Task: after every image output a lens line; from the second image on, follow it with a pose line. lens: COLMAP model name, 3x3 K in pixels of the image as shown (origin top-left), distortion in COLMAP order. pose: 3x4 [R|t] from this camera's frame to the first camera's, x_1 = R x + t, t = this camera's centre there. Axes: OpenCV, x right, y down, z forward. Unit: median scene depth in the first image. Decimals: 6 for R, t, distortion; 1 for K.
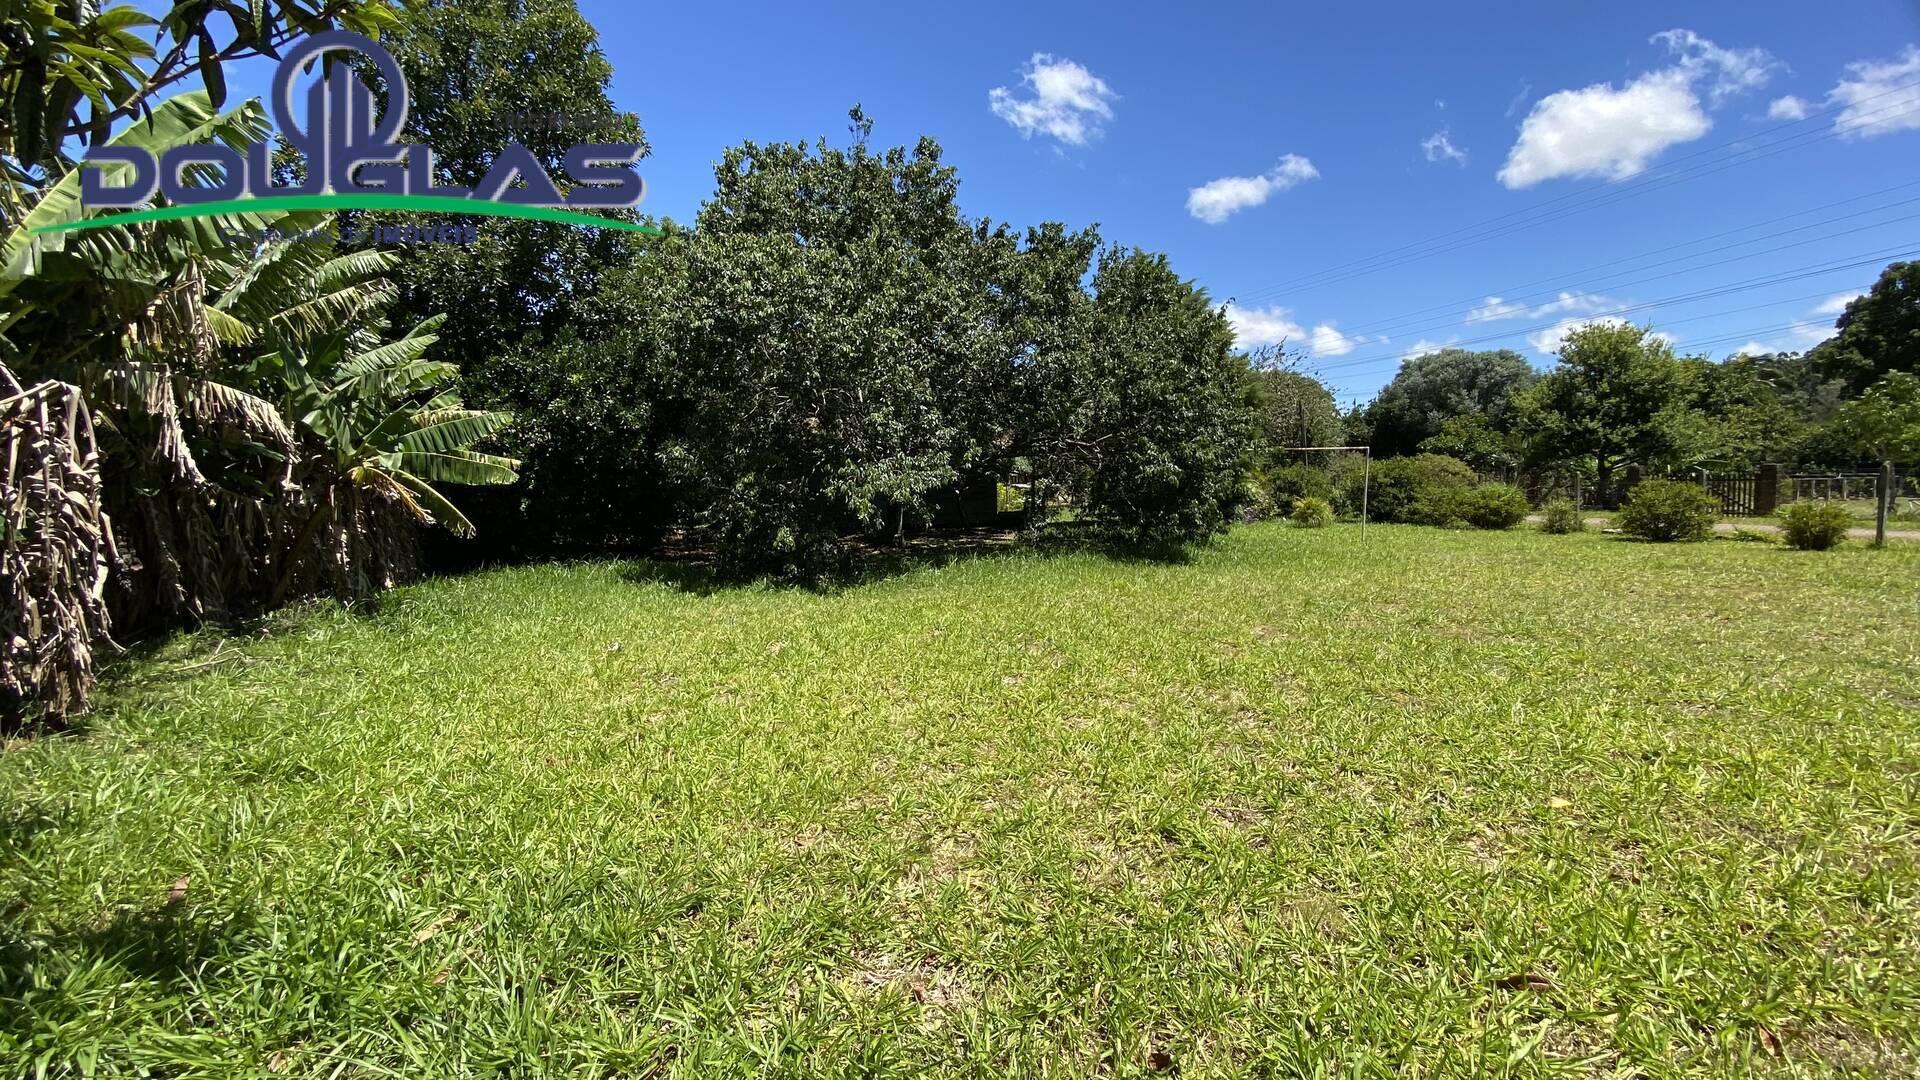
lens RADIAL K [[774.4, 0, 962.7], [0, 774.4, 531.4], [0, 0, 1]] dist [0.000469, -0.002018]
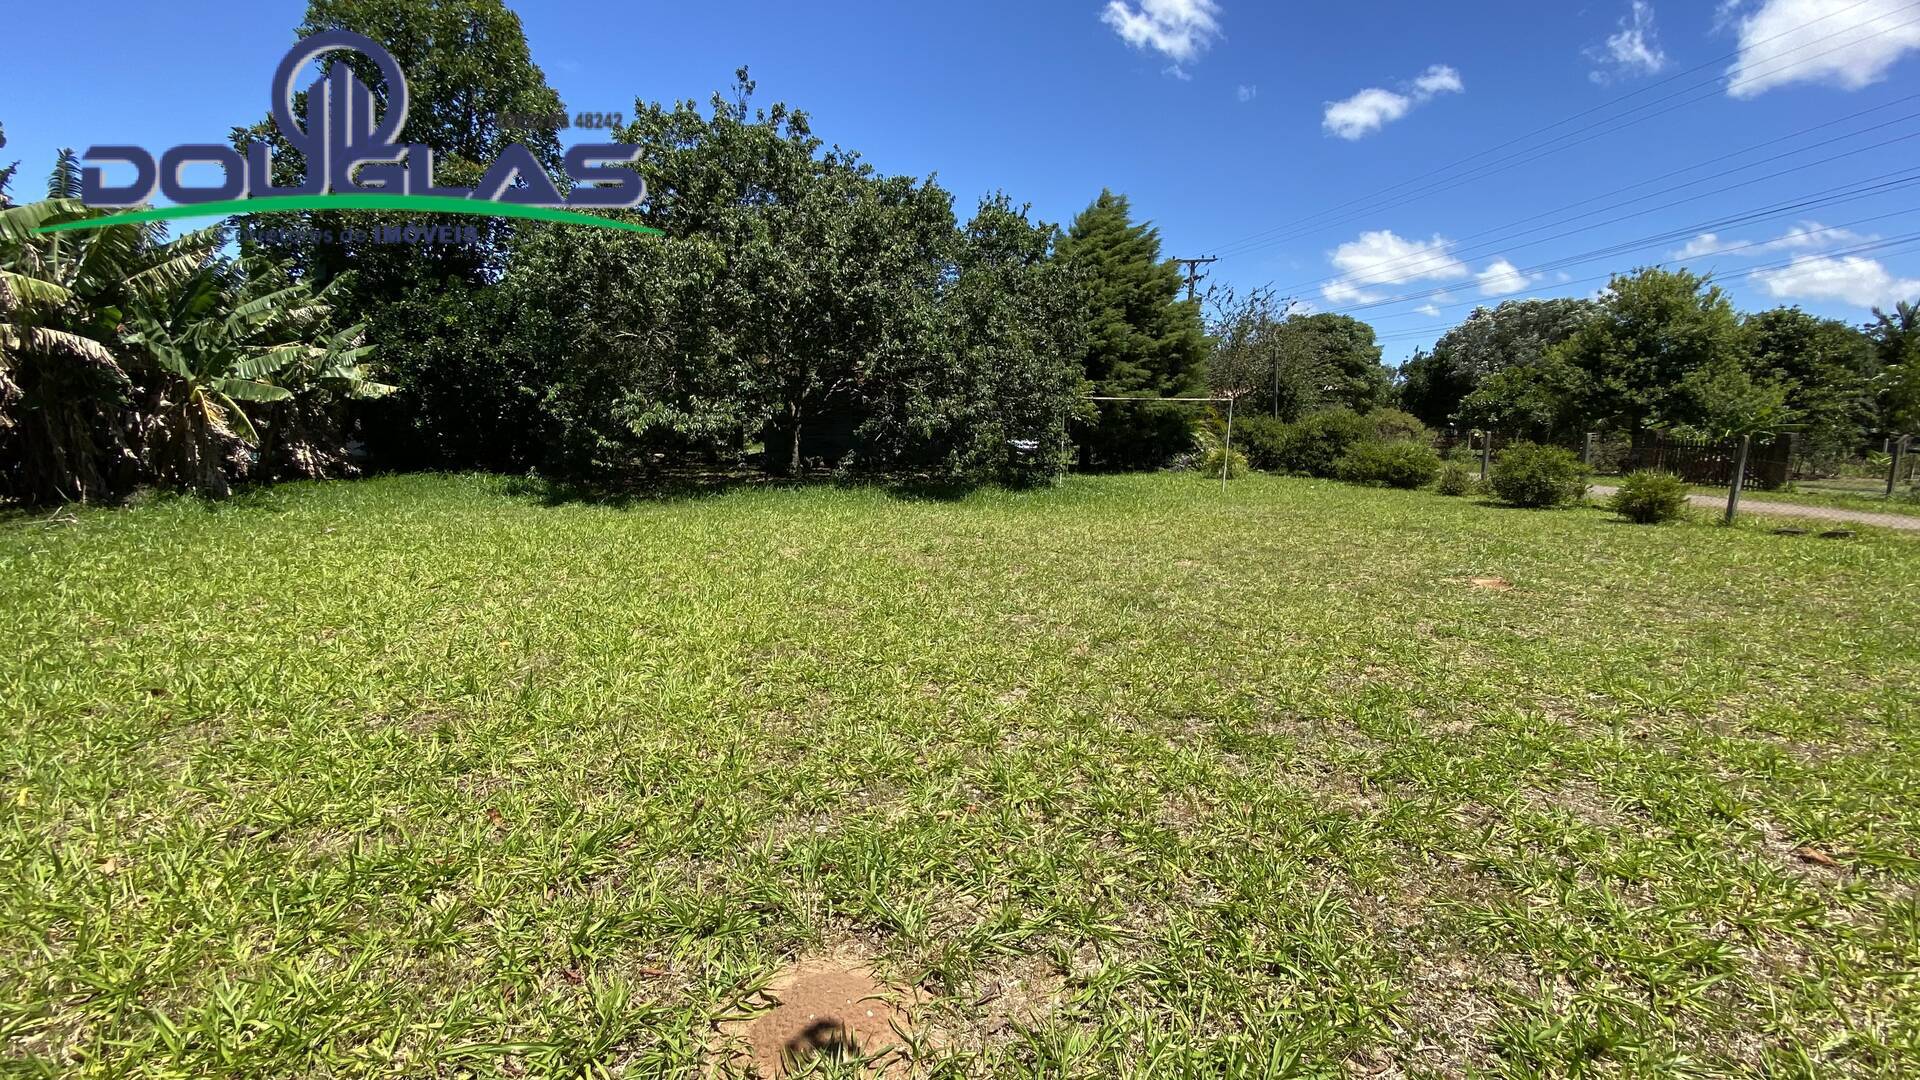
lens RADIAL K [[774.4, 0, 959.6], [0, 774.4, 538.3], [0, 0, 1]] dist [0.000469, -0.002018]
pose [[0.986861, 0.064687, -0.148060, 0.247905], [-0.050797, 0.994109, 0.095745, -0.004341], [0.153381, -0.086966, 0.984333, -0.059076]]
